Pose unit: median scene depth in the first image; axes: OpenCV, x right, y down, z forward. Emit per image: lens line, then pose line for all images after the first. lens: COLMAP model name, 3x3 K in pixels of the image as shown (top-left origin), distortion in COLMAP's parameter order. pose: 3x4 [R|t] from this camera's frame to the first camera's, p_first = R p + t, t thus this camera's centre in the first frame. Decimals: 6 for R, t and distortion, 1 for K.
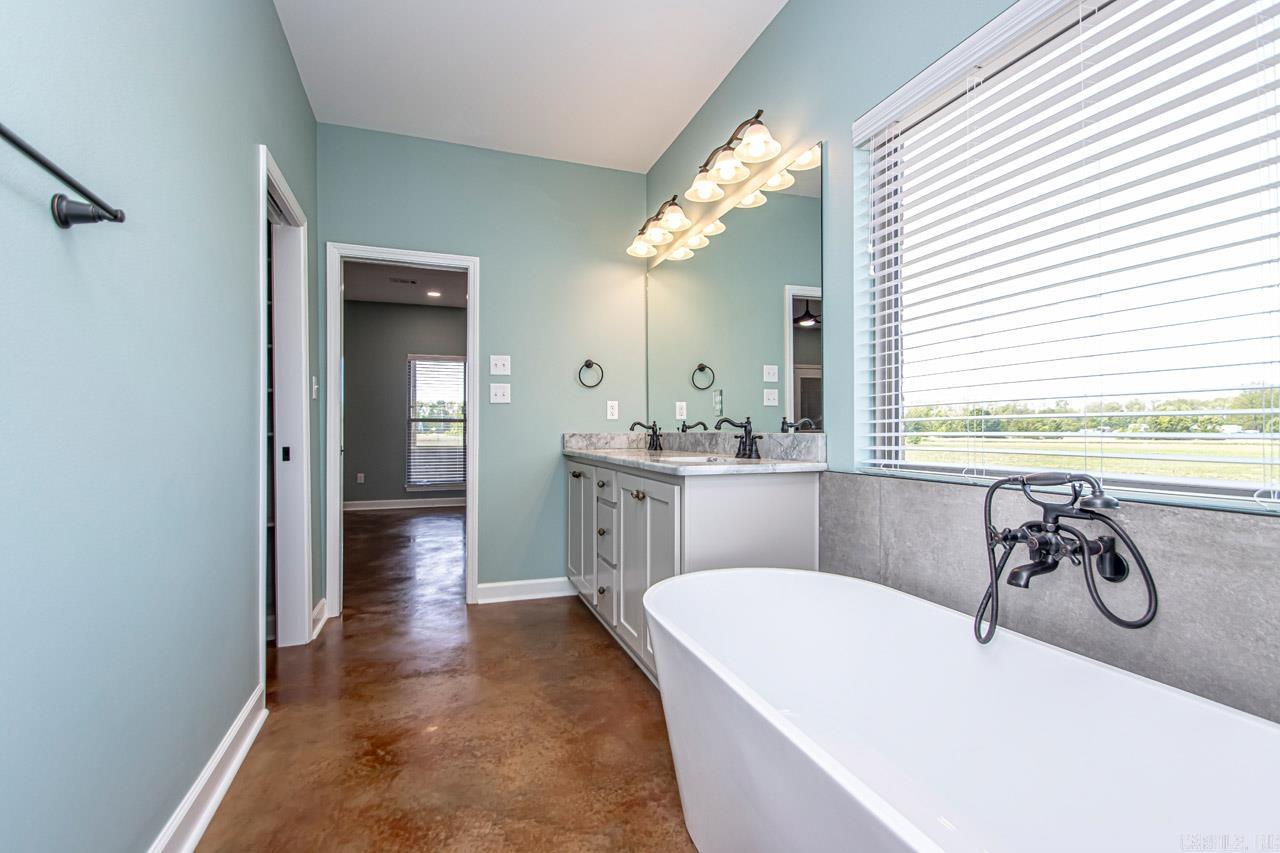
lens RADIAL K [[597.4, 0, 651.6], [0, 597.4, 426.5], [0, 0, 1]] dist [0.025370, -0.021839]
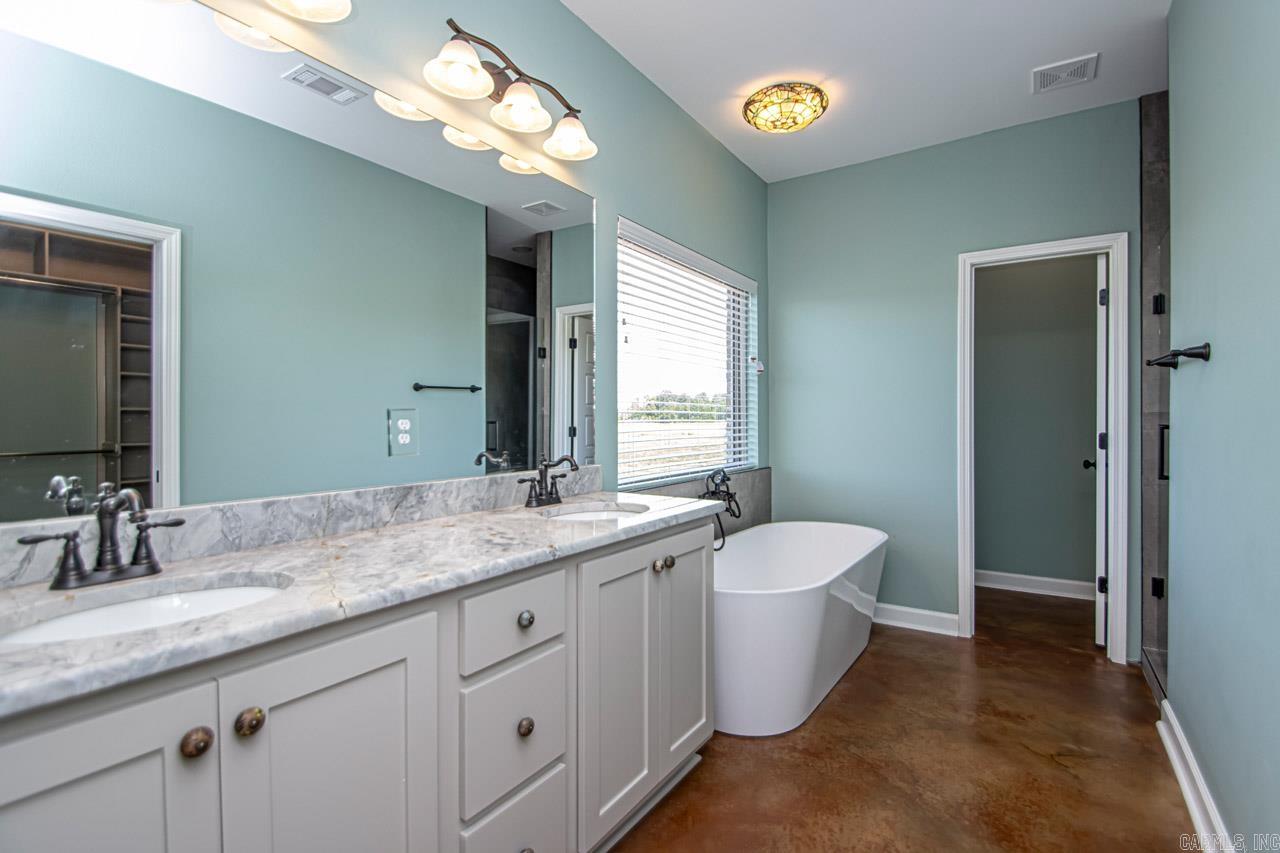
lens RADIAL K [[597.4, 0, 651.6], [0, 597.4, 426.5], [0, 0, 1]] dist [0.025370, -0.021839]
pose [[-0.608065, -0.006154, 0.793863, -0.767399], [-0.003921, 0.999981, 0.004749, -0.076743], [-0.793877, -0.000225, -0.608078, 1.868514]]
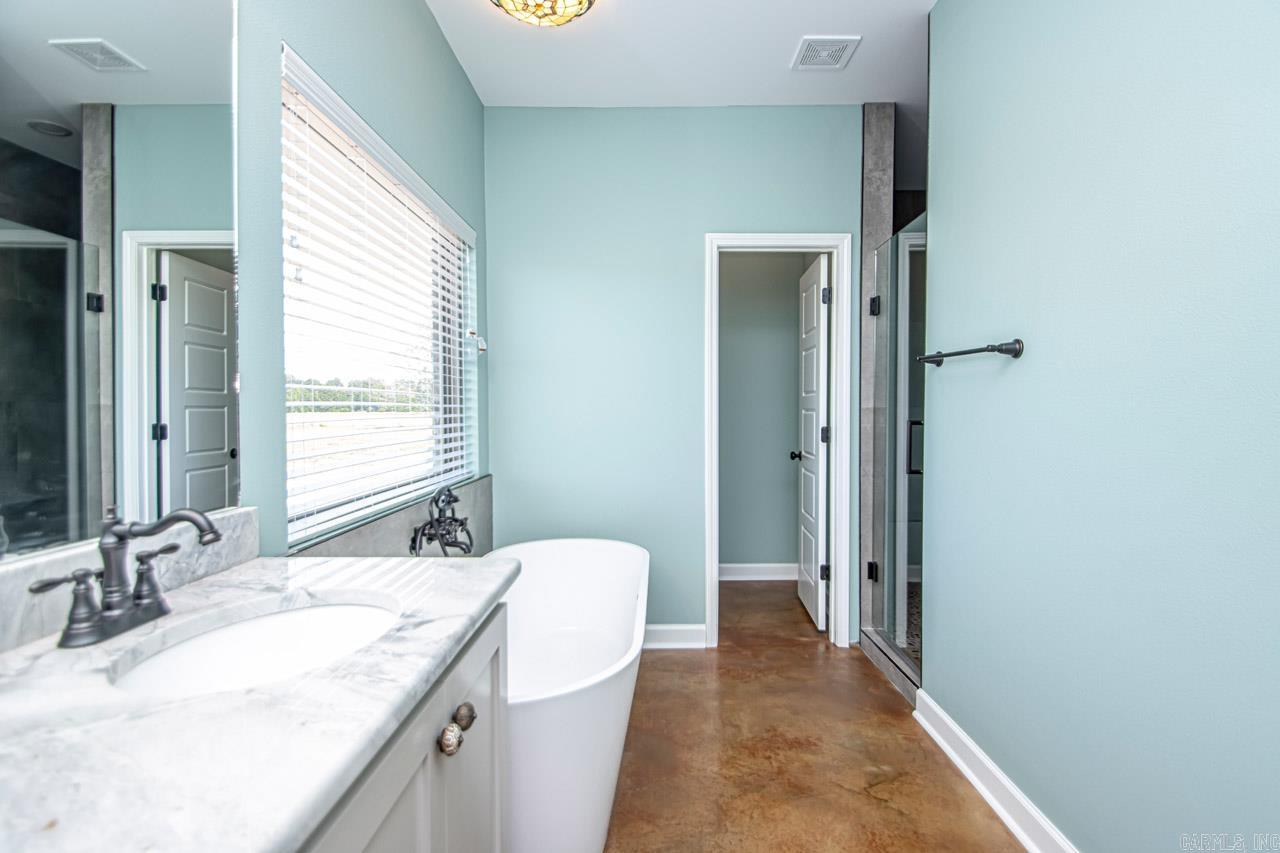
lens RADIAL K [[597.4, 0, 651.6], [0, 597.4, 426.5], [0, 0, 1]] dist [0.025370, -0.021839]
pose [[-0.939595, -0.008262, 0.342189, -0.322565], [-0.001219, 0.999783, 0.020793, -0.092468], [-0.342286, 0.019120, -0.939401, 1.649443]]
